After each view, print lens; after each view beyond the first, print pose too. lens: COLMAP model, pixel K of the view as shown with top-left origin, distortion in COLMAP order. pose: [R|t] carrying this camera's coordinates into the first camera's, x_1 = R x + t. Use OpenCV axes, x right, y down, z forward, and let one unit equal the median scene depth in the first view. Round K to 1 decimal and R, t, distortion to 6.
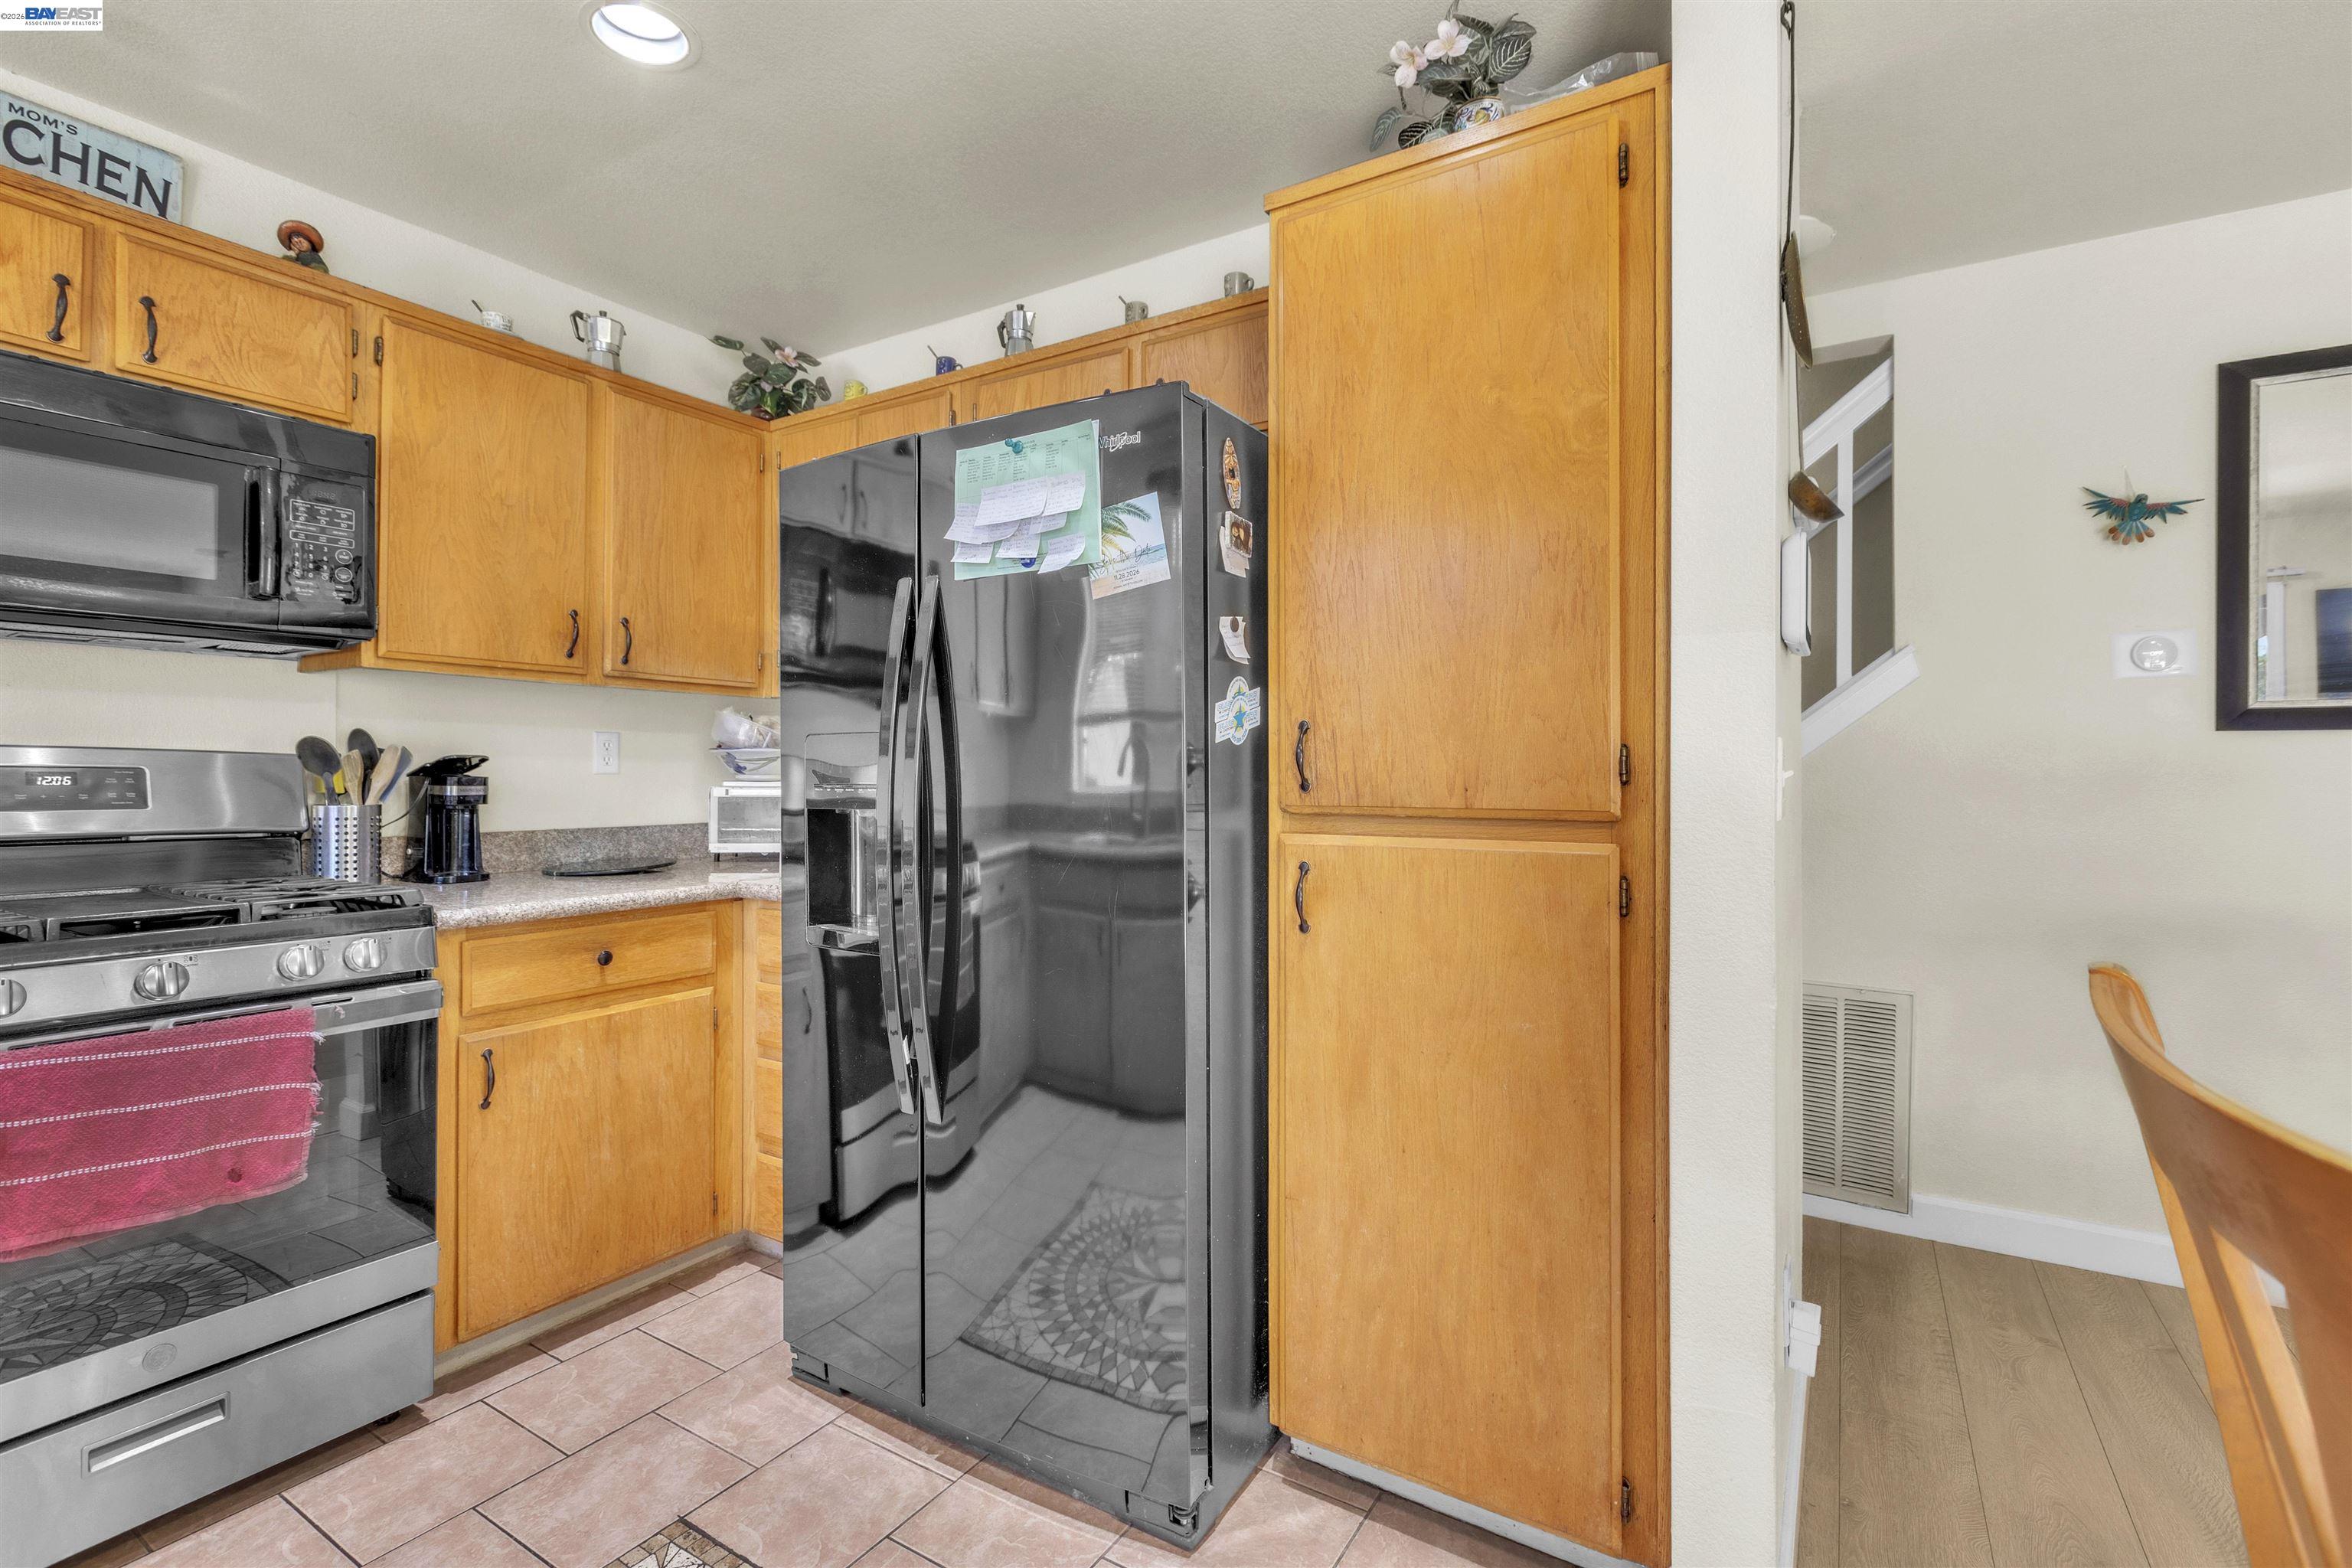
lens RADIAL K [[1081.9, 0, 1175.1], [0, 1081.9, 776.4], [0, 0, 1]] dist [-0.000451, -0.000785]
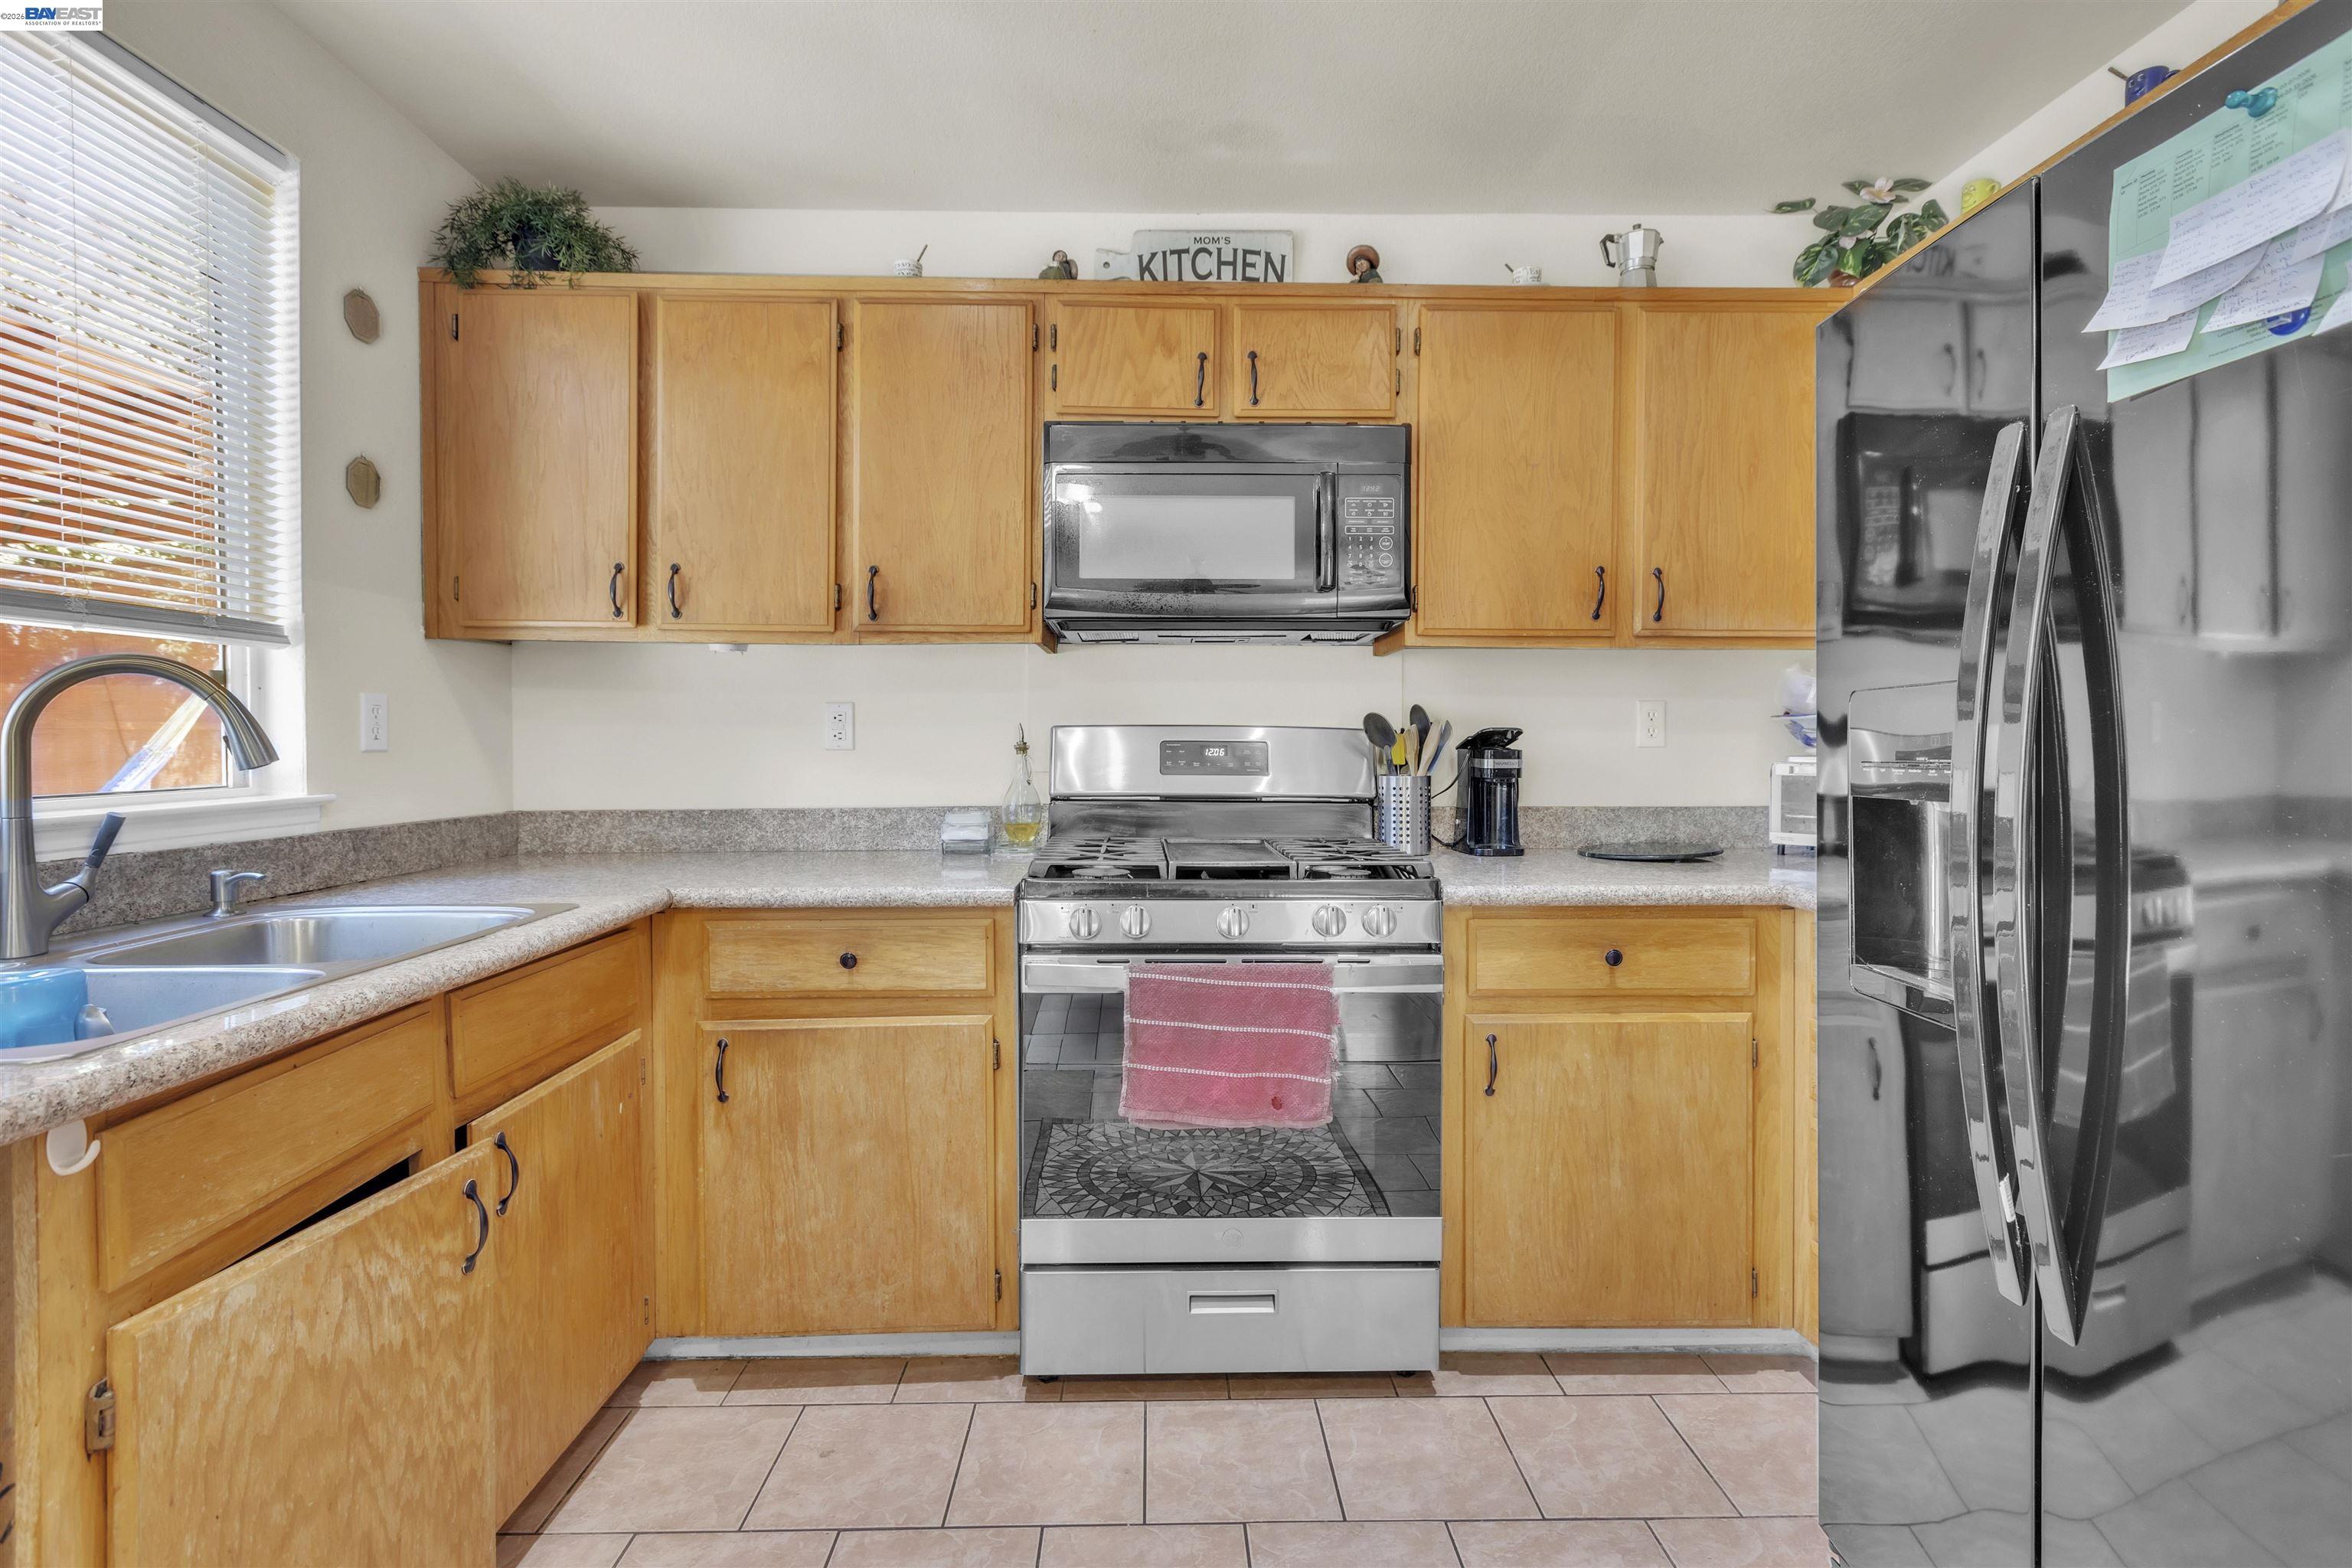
lens RADIAL K [[1061.4, 0, 1172.0], [0, 1061.4, 757.2], [0, 0, 1]] dist [0.002461, -0.001293]
pose [[0.541816, 0.007687, -0.840462, -0.000693], [-0.001633, 0.999966, 0.008094, -0.000343], [0.840496, -0.003013, 0.541810, 0.233049]]
